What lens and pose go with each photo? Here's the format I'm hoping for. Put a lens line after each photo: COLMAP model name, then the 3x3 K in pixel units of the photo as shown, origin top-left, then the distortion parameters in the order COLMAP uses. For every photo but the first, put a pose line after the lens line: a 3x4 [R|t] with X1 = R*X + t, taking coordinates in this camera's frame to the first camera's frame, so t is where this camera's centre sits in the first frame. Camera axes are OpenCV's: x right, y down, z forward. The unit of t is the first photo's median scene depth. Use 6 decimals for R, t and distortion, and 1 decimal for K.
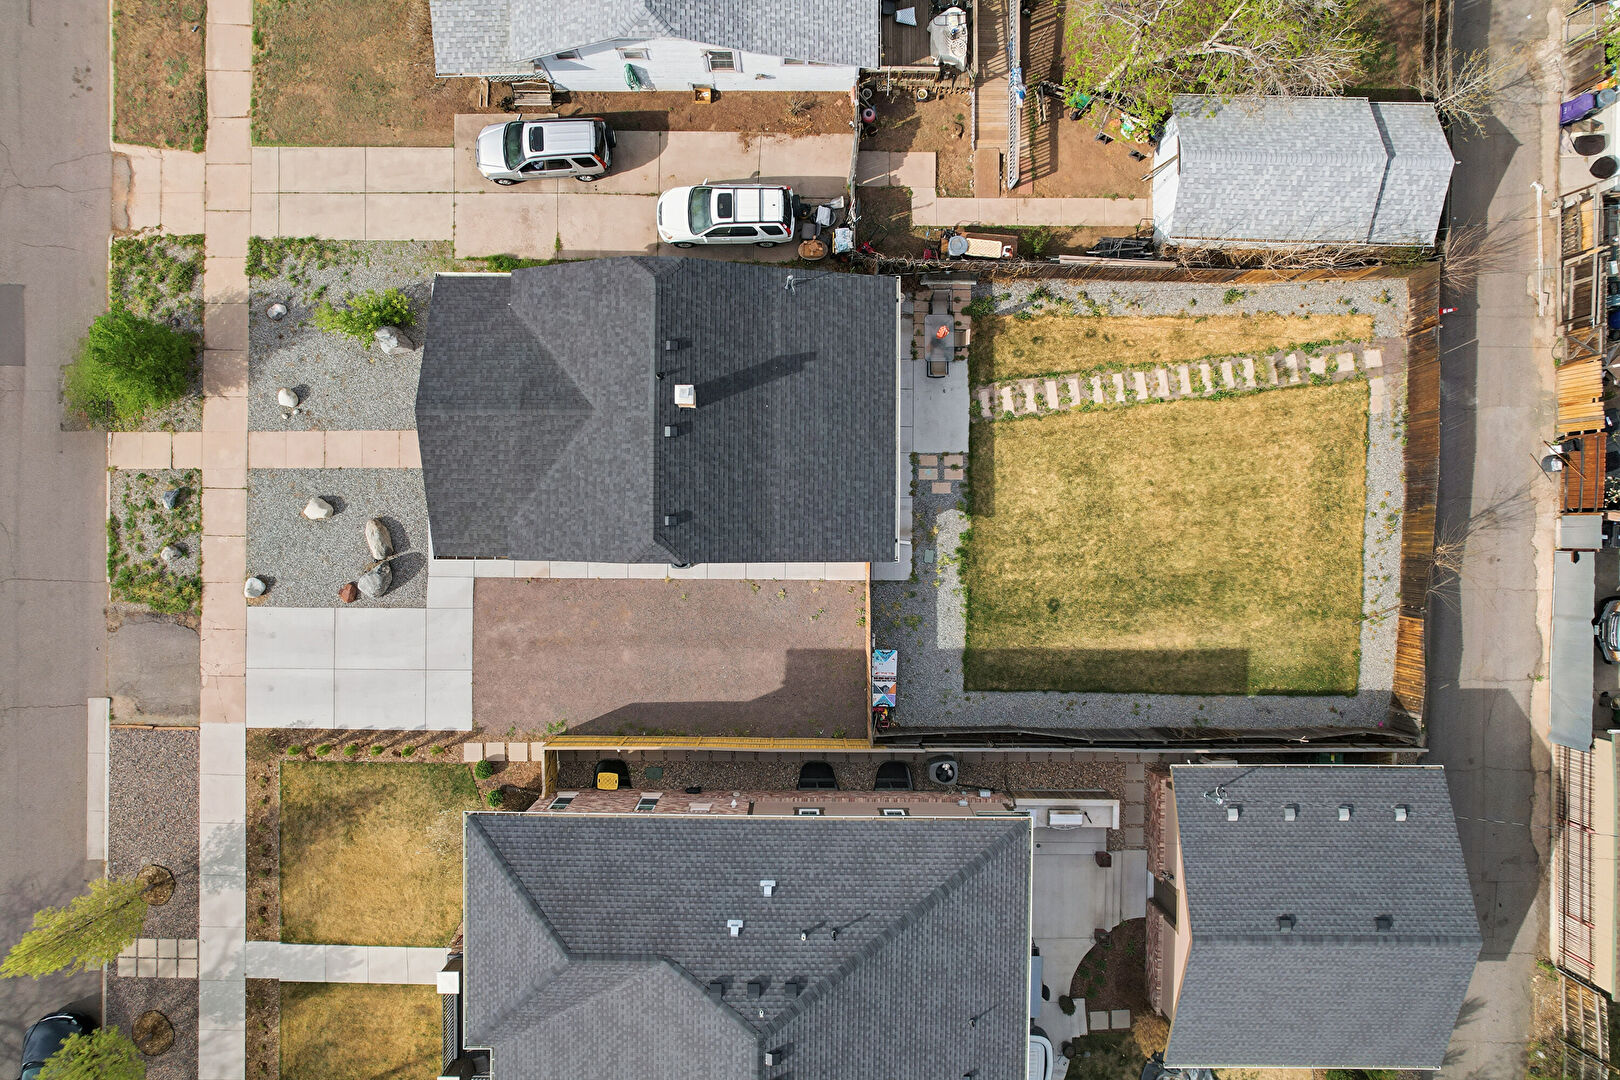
lens RADIAL K [[1026.0, 0, 807.1], [0, 1026.0, 530.9], [0, 0, 1]] dist [-0.048403, 0.014543]
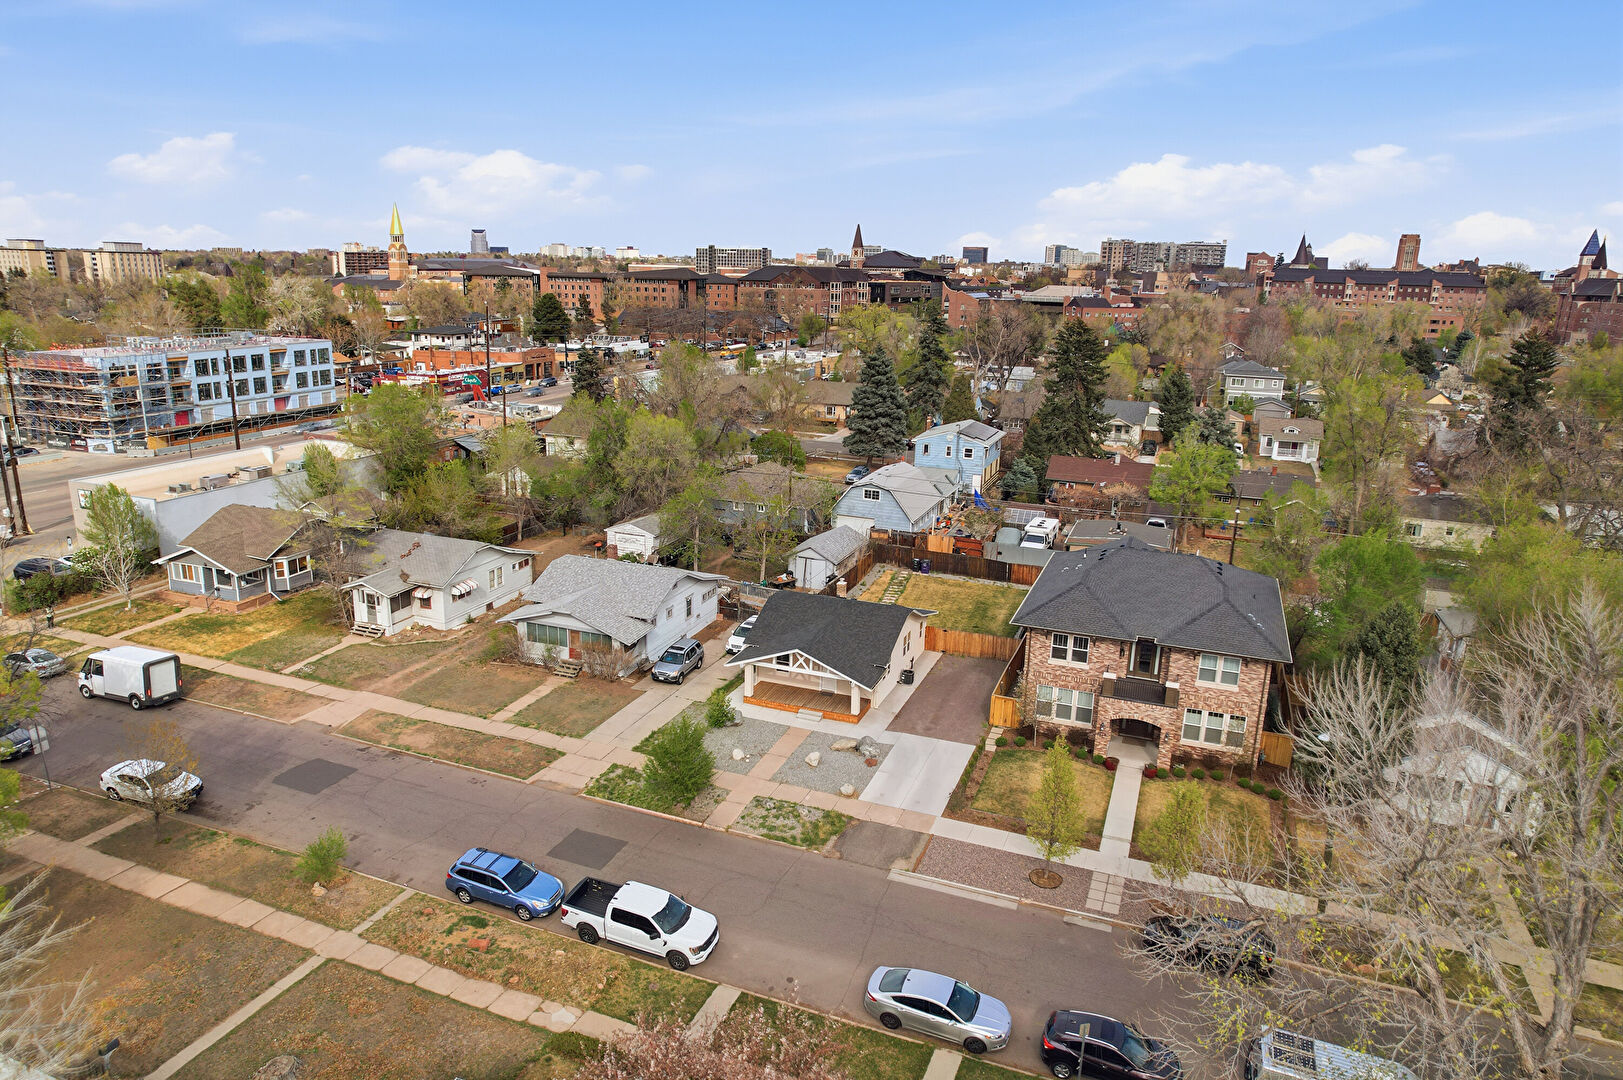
lens RADIAL K [[1027.9, 0, 795.2], [0, 1027.9, 536.5], [0, 0, 1]] dist [-0.048403, 0.014543]
pose [[0.368269, -0.236114, 0.899238, -1.790675], [0.929588, 0.109748, -0.351882, 0.458263], [-0.015605, 0.965508, 0.259905, 0.267779]]
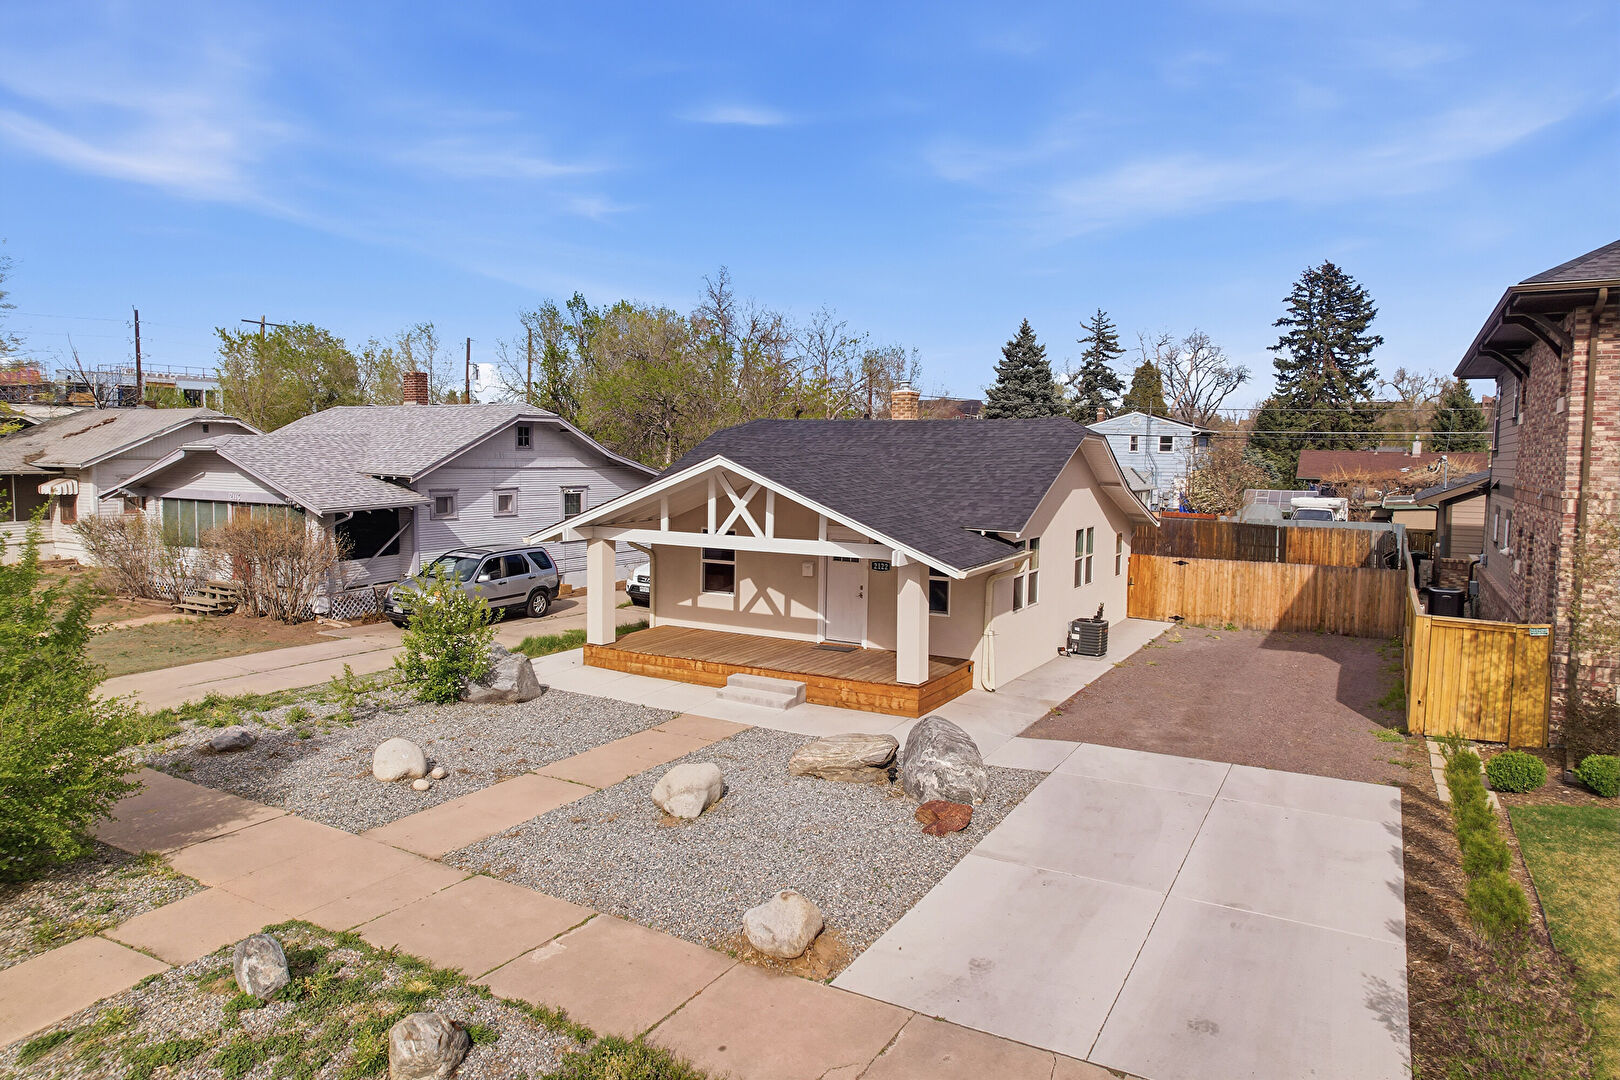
lens RADIAL K [[1026.0, 0, 809.2], [0, 1026.0, 538.4], [0, 0, 1]] dist [-0.048403, 0.014543]
pose [[0.490050, -0.068545, 0.868995, -0.754450], [0.871528, 0.057984, -0.486905, 0.180298], [-0.017013, 0.995962, 0.088154, 0.871379]]
